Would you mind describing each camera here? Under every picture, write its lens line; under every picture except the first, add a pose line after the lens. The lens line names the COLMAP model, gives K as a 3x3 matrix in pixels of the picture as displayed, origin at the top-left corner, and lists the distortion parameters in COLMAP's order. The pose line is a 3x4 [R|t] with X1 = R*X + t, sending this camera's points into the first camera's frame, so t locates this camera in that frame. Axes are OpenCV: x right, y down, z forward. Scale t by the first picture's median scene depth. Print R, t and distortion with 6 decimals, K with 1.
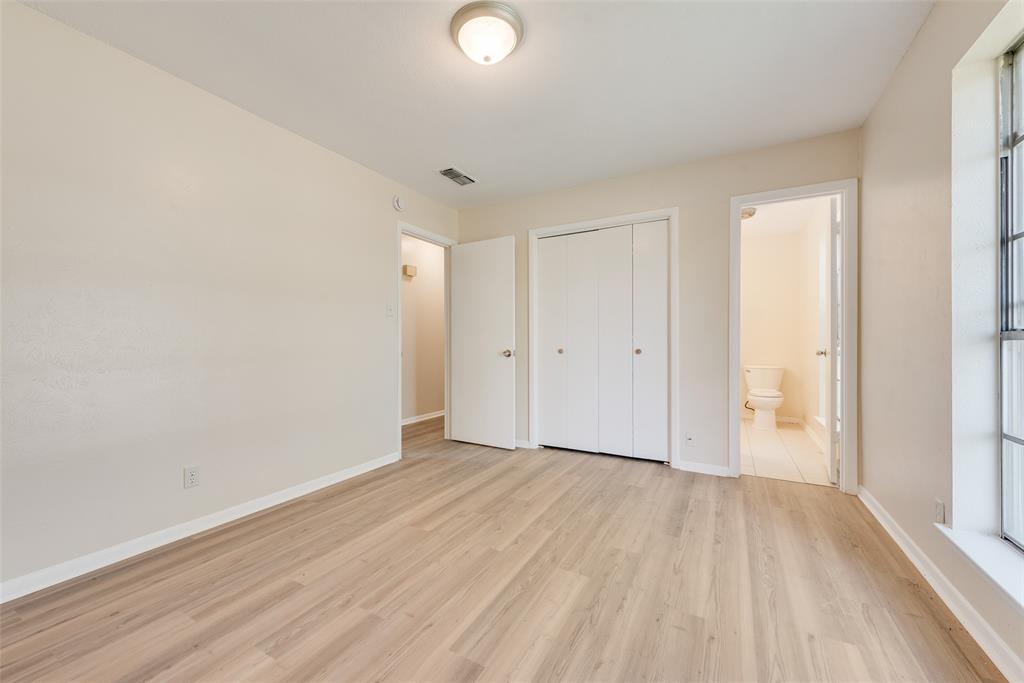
lens RADIAL K [[402.0, 0, 506.9], [0, 402.0, 345.6], [0, 0, 1]] dist [0.009108, -0.000075]
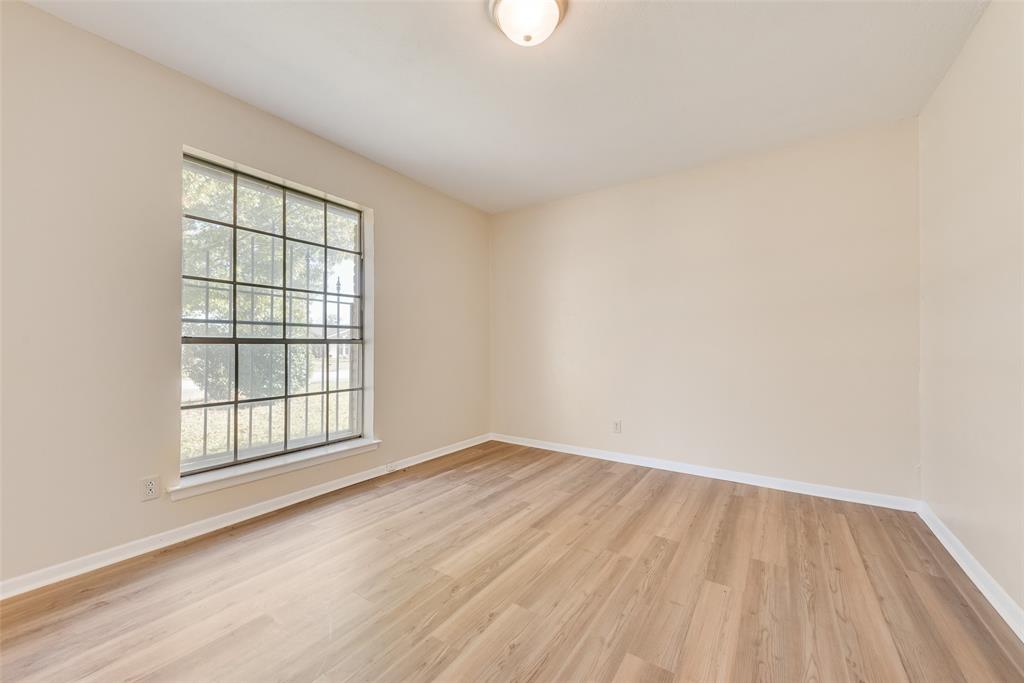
lens RADIAL K [[402.0, 0, 506.9], [0, 402.0, 345.6], [0, 0, 1]] dist [0.009108, -0.000075]
pose [[-0.996498, 0.000822, 0.083615, -0.079797], [0.001556, 0.999961, 0.008715, -0.013421], [-0.083605, 0.008814, -0.996460, 2.050224]]
